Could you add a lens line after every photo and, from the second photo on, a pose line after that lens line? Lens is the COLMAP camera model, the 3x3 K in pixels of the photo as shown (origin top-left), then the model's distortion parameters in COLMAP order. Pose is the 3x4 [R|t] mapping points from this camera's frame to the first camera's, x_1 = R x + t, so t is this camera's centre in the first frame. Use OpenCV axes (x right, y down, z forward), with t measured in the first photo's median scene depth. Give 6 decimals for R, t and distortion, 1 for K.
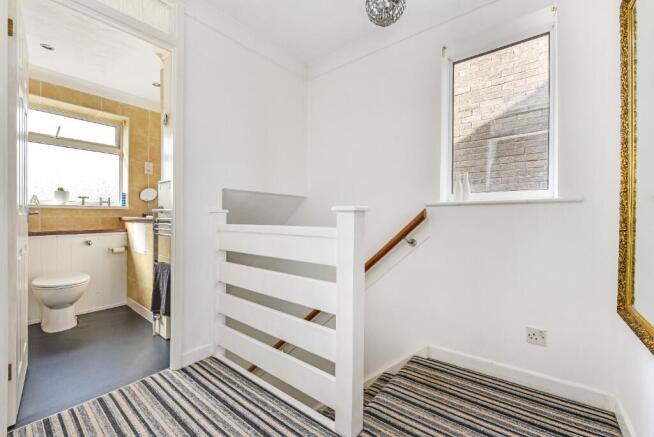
lens RADIAL K [[262.9, 0, 324.2], [0, 262.9, 216.8], [0, 0, 1]] dist [-0.003504, -0.000280]
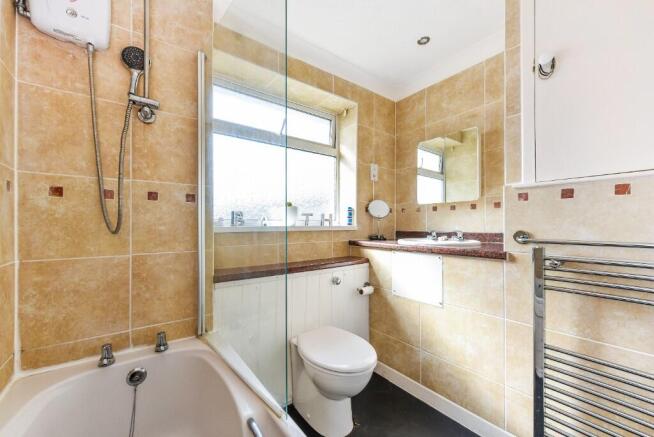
lens RADIAL K [[262.9, 0, 325.9], [0, 262.9, 225.8], [0, 0, 1]] dist [-0.003504, -0.000280]
pose [[0.974016, -0.002151, -0.226469, -0.665244], [0.002011, 0.999998, -0.000851, -0.039372], [0.226471, 0.000374, 0.974018, 0.276100]]
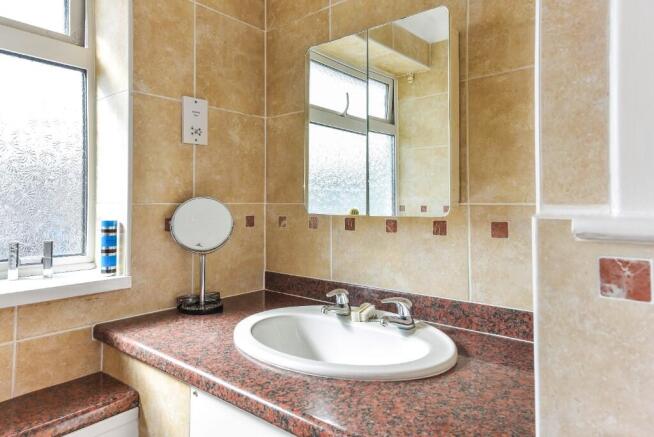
lens RADIAL K [[434.0, 0, 330.2], [0, 434.0, 193.9], [0, 0, 1]] dist [0.062359, 0.003335]
pose [[0.999997, -0.001527, -0.001879, -0.558075], [0.001490, 0.999806, -0.019657, -0.108404], [0.001908, 0.019654, 0.999805, 0.587457]]
